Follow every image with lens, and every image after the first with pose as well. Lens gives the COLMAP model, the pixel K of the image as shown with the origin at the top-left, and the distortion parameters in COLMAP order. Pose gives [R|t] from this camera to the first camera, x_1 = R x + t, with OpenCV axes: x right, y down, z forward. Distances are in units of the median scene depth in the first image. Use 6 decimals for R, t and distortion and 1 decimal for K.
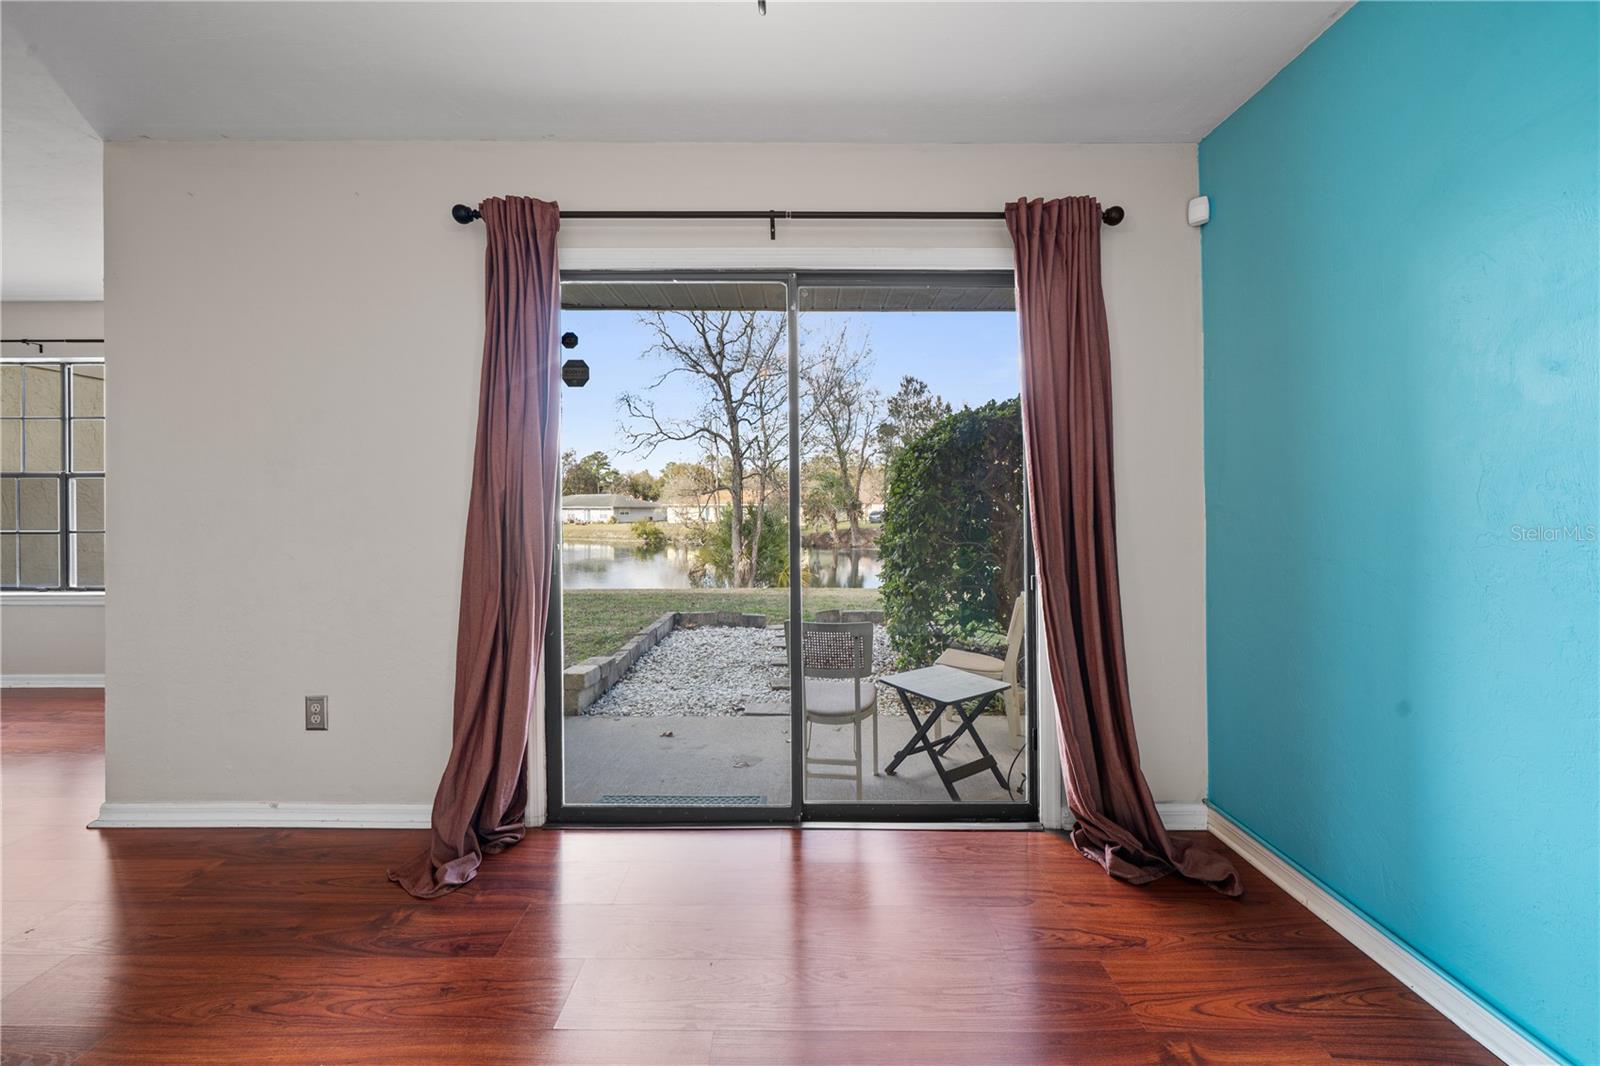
lens RADIAL K [[560.9, 0, 797.5], [0, 560.9, 524.0], [0, 0, 1]] dist [-0.004726, 0.000694]
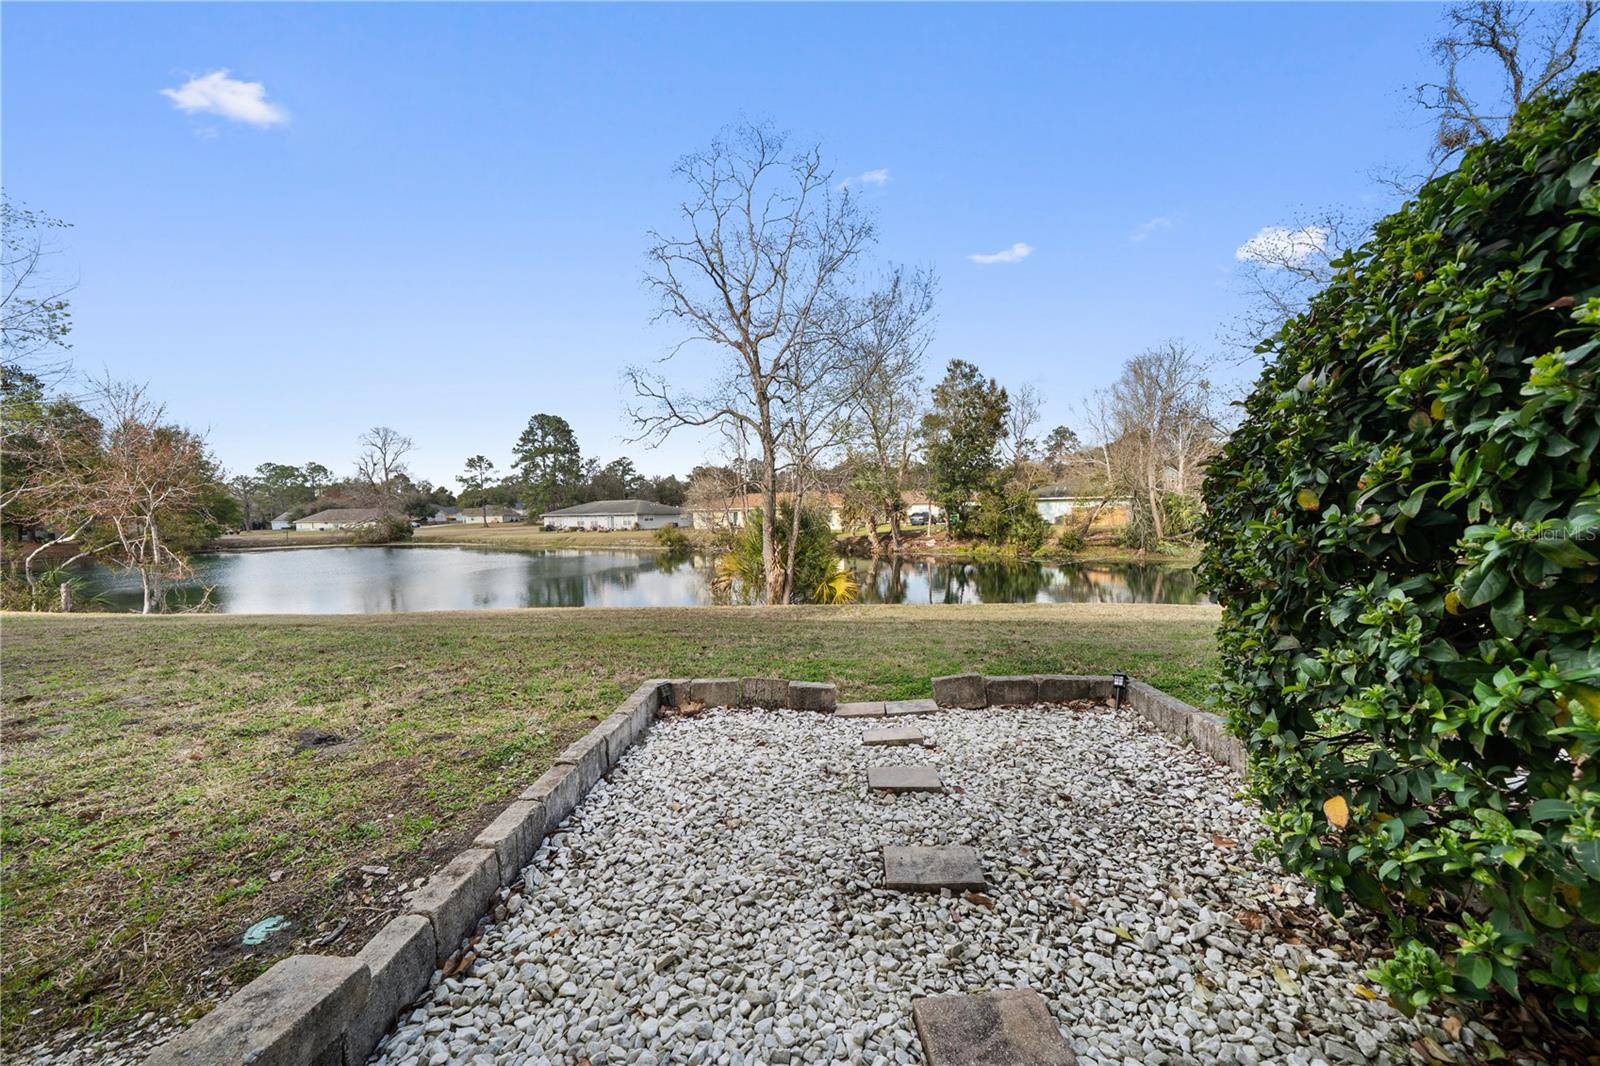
lens RADIAL K [[560.9, 0, 803.1], [0, 560.9, 528.2], [0, 0, 1]] dist [-0.004726, 0.000694]
pose [[0.998997, -0.015427, -0.042047, -0.021595], [0.015292, 0.999877, -0.003517, 0.006686], [0.042096, 0.002871, 0.999109, 0.167214]]
